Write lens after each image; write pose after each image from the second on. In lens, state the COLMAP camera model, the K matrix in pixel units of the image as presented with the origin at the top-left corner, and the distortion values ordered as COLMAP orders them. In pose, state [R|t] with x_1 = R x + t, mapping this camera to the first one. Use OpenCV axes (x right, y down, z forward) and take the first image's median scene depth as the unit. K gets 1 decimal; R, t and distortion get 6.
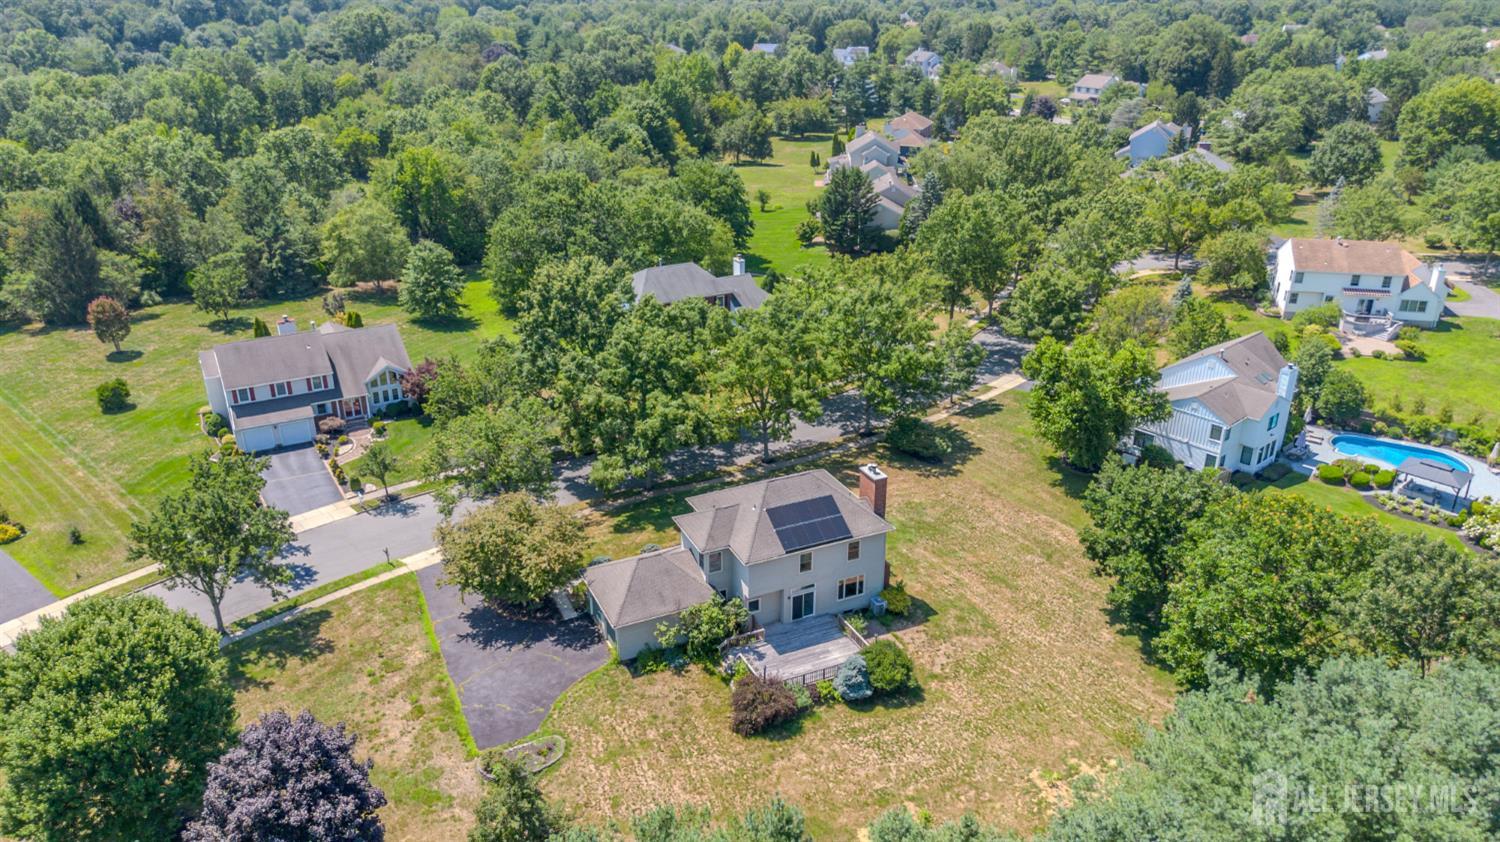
lens RADIAL K [[1065.7, 0, 747.5], [0, 1065.7, 424.6], [0, 0, 1]] dist [0.076573, -0.080192]
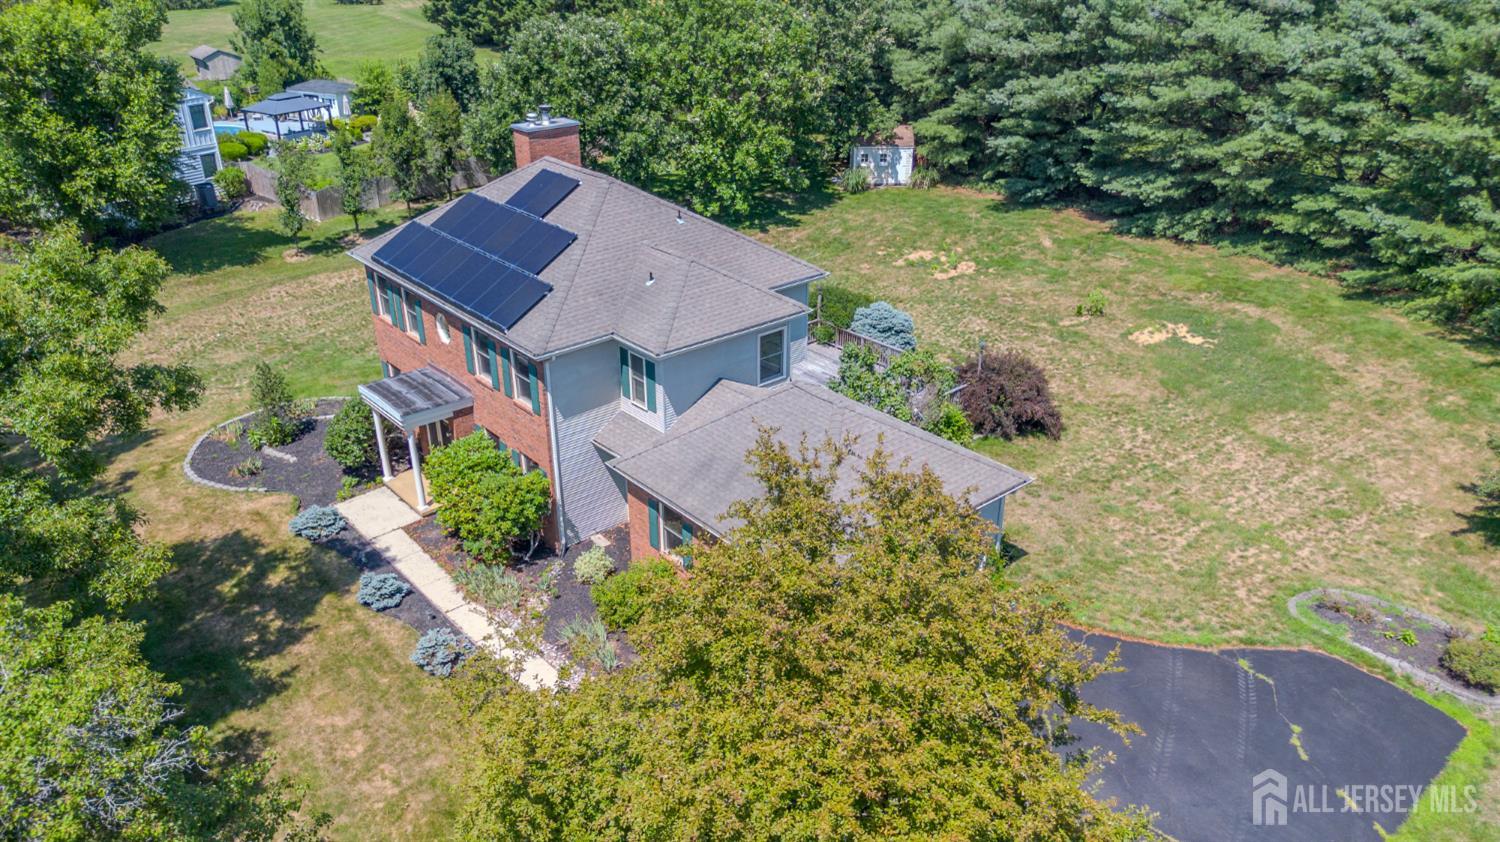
lens RADIAL K [[1065.7, 0, 747.5], [0, 1065.7, 424.6], [0, 0, 1]] dist [0.076573, -0.080192]
pose [[-0.269281, -0.423477, 0.864959, -0.319327], [0.390325, 0.773072, 0.500007, -0.047617], [-0.880417, 0.472258, -0.042880, 0.813092]]
